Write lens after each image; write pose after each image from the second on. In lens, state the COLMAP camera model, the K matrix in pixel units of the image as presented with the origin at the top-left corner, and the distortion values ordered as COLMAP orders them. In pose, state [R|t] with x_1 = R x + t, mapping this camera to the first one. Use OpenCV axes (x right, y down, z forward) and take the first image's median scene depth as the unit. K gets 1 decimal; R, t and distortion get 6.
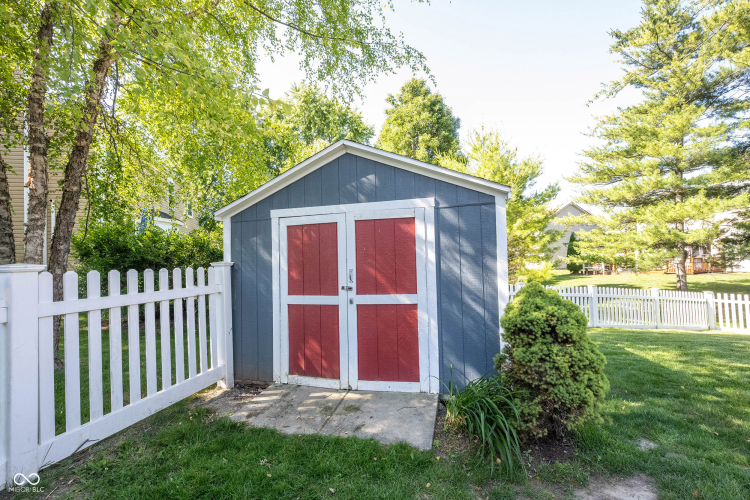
lens RADIAL K [[327.7, 0, 371.2], [0, 327.7, 251.0], [0, 0, 1]] dist [0.003482, -0.000051]
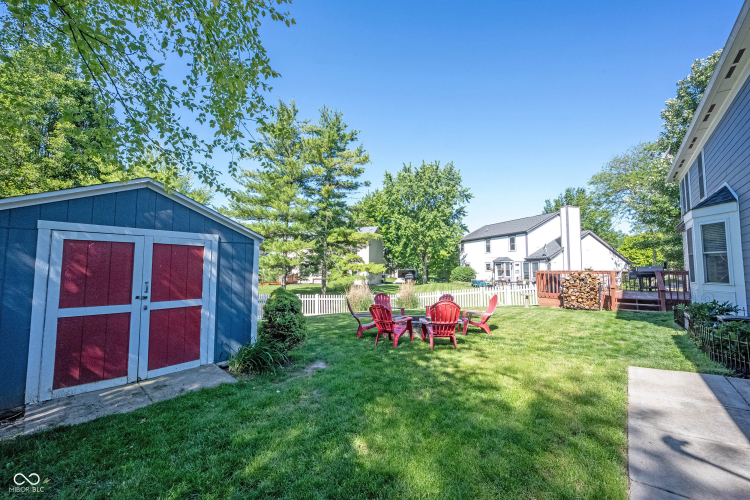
lens RADIAL K [[299.0, 0, 377.3], [0, 299.0, 250.5], [0, 0, 1]] dist [-0.001023, 0.000776]
pose [[0.450612, 0.086527, 0.888517, -0.657163], [-0.040129, 0.996249, -0.076667, -0.010539], [-0.891817, -0.001108, 0.452394, -0.279449]]
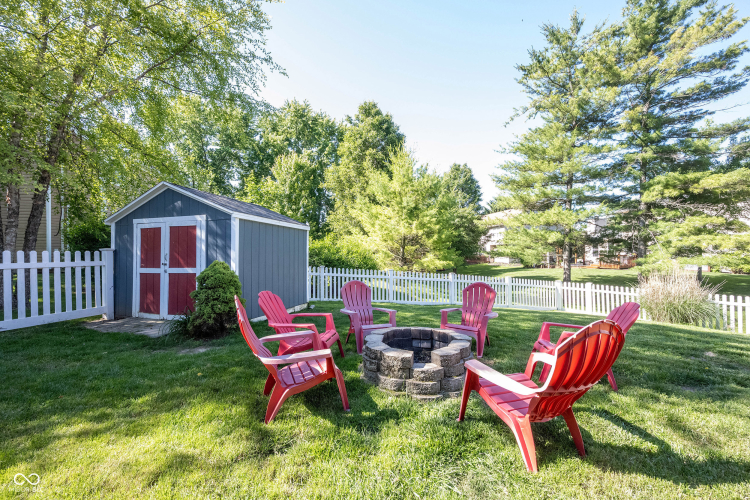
lens RADIAL K [[299.0, 0, 374.2], [0, 299.0, 250.1], [0, 0, 1]] dist [-0.001023, 0.000776]
pose [[0.998640, 0.021442, -0.047515, 1.111376], [-0.020375, 0.999532, 0.022830, -0.024314], [0.047982, -0.021830, 0.998610, -0.562502]]
